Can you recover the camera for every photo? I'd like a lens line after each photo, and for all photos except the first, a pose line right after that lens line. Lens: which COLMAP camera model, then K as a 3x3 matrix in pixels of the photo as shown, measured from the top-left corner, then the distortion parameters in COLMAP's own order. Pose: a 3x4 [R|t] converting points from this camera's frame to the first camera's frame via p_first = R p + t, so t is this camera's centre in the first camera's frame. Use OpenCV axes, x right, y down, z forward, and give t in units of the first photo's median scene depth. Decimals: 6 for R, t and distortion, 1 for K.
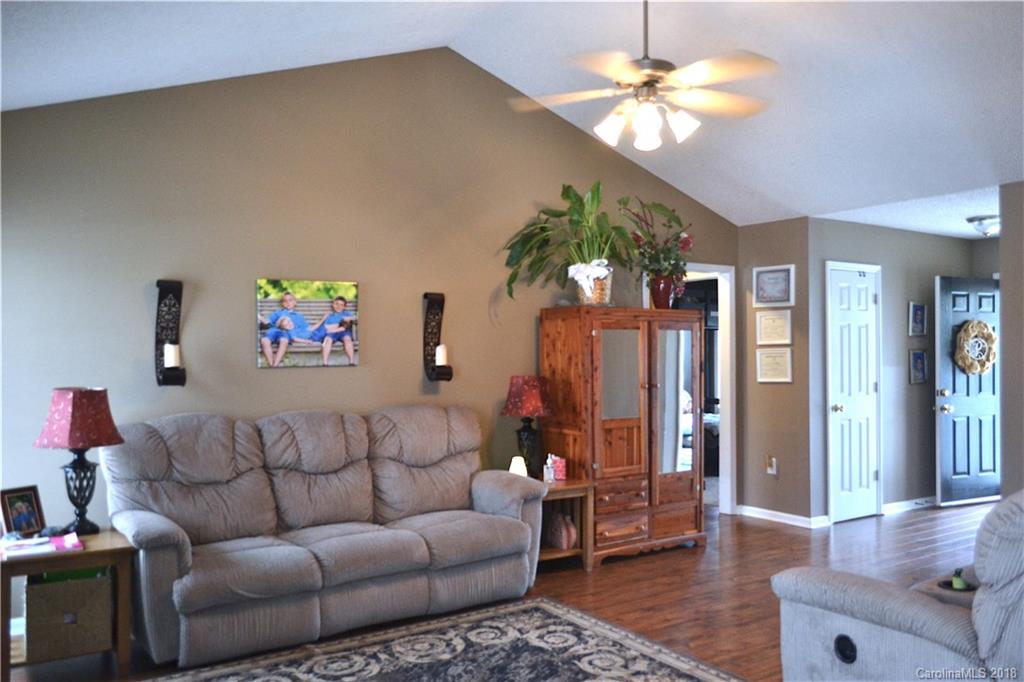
lens RADIAL K [[808.9, 0, 510.9], [0, 808.9, 342.4], [0, 0, 1]] dist [0.003296, 0.000955]
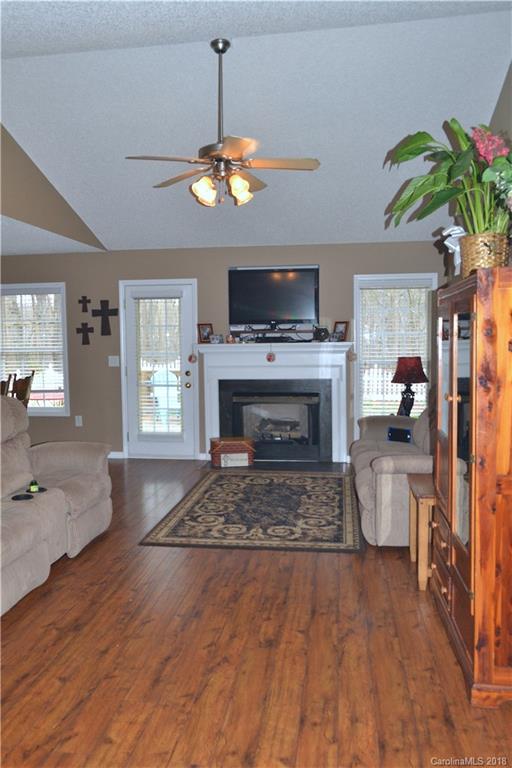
lens RADIAL K [[606.7, 0, 255.3], [0, 606.7, 383.3], [0, 0, 1]] dist [0.003296, 0.000955]
pose [[-0.656254, 0.073233, -0.750978, 0.948575], [0.022356, 0.996729, 0.077662, -0.005767], [0.754209, 0.034177, -0.655745, 1.735496]]
